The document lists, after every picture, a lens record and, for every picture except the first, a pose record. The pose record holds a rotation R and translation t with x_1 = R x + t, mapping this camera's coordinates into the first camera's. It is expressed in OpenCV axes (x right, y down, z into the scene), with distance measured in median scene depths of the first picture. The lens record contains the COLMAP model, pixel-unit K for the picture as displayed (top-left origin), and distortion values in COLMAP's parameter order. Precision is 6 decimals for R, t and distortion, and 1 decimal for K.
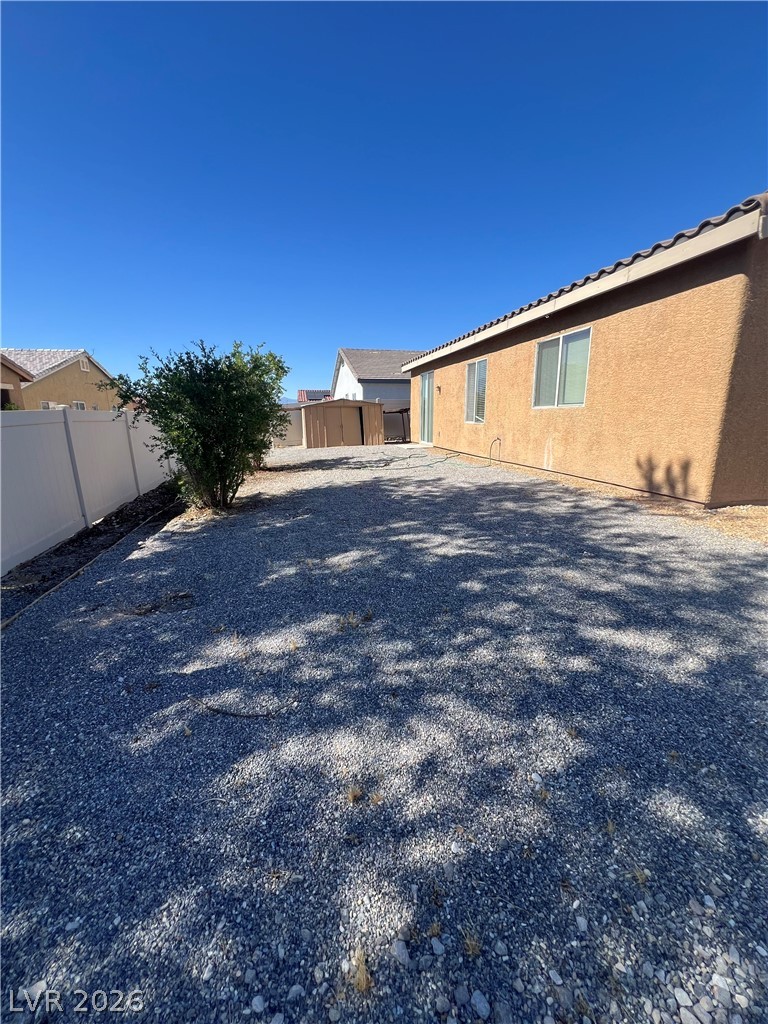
lens RADIAL K [[410.0, 0, 386.5], [0, 410.0, 511.8], [0, 0, 1]] dist [-0.002168, 0.000289]
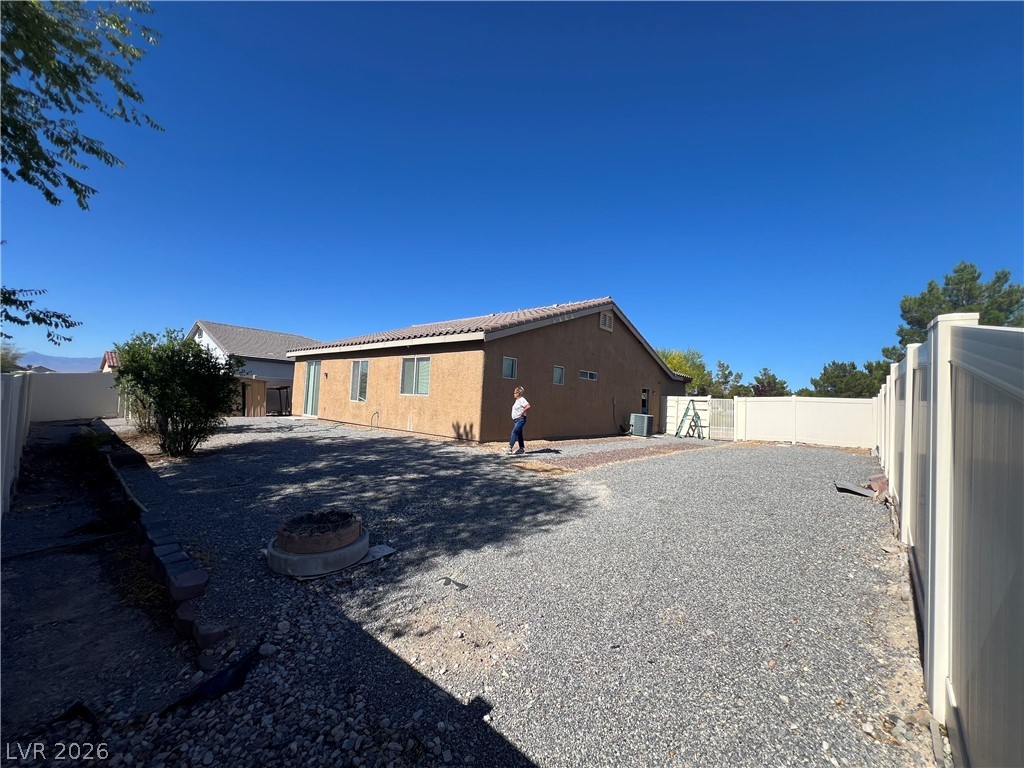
lens RADIAL K [[410.0, 0, 512.0], [0, 410.0, 384.0], [0, 0, 1]] dist [-0.002168, 0.000289]
pose [[0.805929, 0.073695, 0.587408, -0.287874], [0.079969, 0.969576, -0.231359, 0.140725], [-0.586587, 0.233433, 0.775516, -0.634085]]
